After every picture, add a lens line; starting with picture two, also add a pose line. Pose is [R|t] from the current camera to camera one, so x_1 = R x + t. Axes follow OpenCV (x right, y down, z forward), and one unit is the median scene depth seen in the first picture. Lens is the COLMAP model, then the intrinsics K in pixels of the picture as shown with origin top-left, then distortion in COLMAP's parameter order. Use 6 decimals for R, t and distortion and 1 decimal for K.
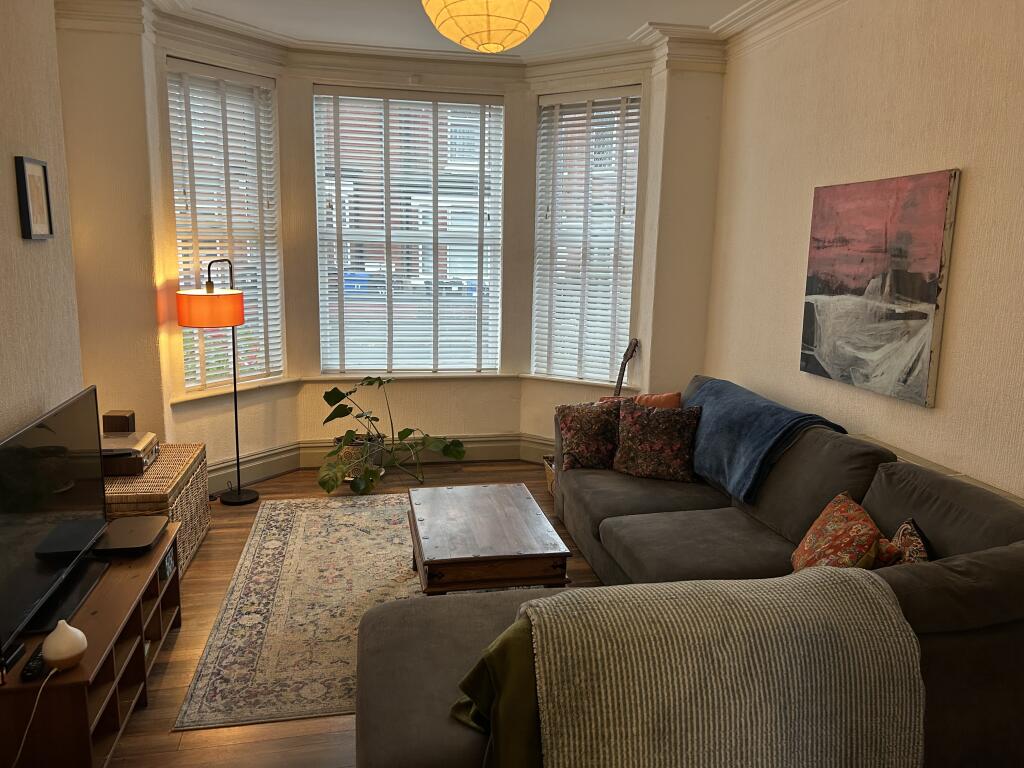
lens RADIAL K [[772.0, 0, 510.6], [0, 772.0, 378.0], [0, 0, 1]] dist [0.055327, -0.057089]
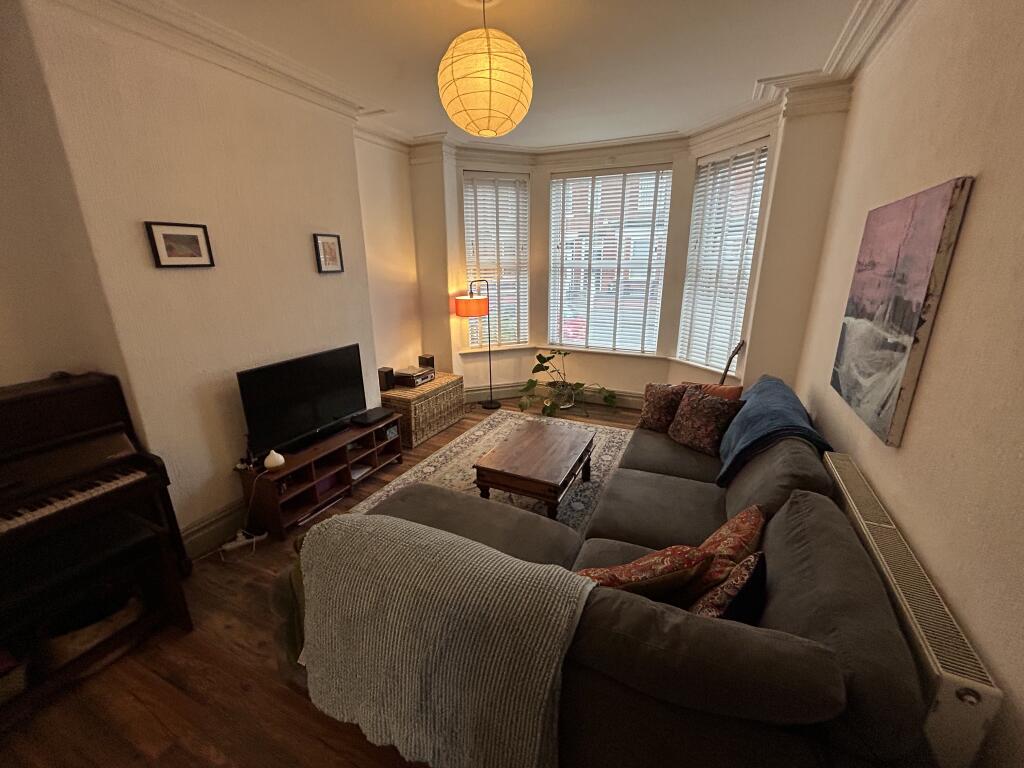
lens RADIAL K [[411.2, 0, 512.3], [0, 411.2, 386.0], [0, 0, 1]] dist [0.000178, 0.000101]
pose [[0.805110, 0.150095, -0.573820, 0.270684], [-0.085363, 0.986702, 0.138323, -0.039171], [0.586951, -0.062382, 0.807216, 0.205499]]
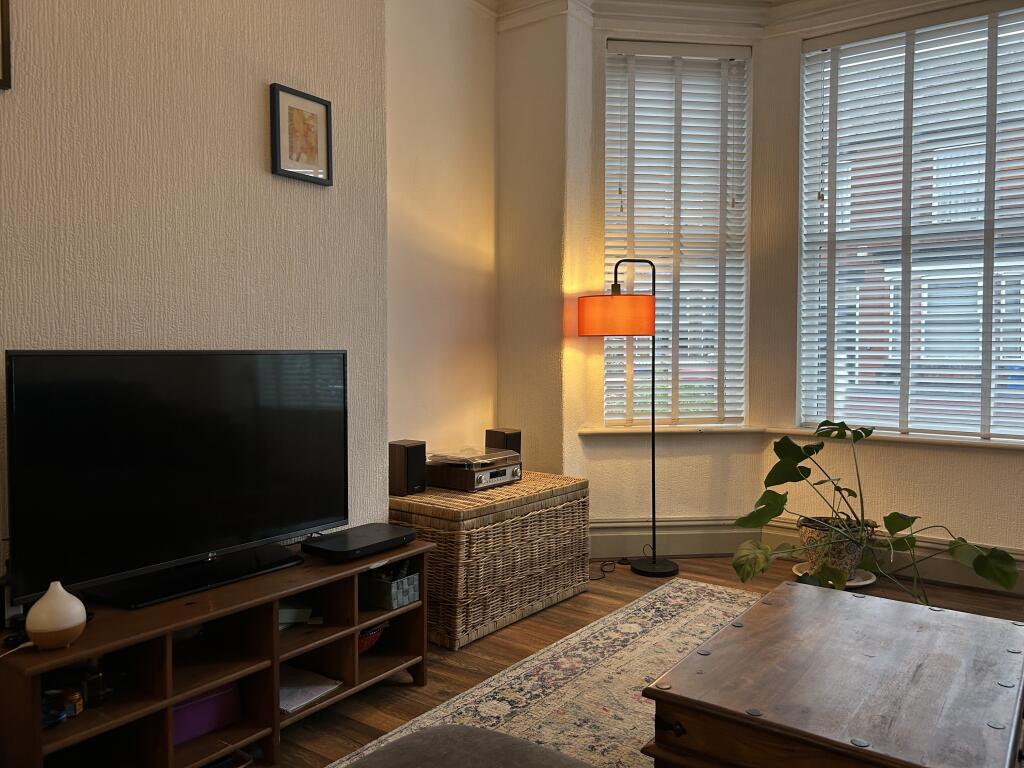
lens RADIAL K [[772.0, 0, 502.8], [0, 772.0, 376.9], [0, 0, 1]] dist [0.055327, -0.057089]
pose [[0.670162, 0.008428, -0.742167, 0.122541], [-0.121567, 0.987678, -0.098556, 0.059477], [0.732192, 0.156271, 0.662929, 0.342834]]
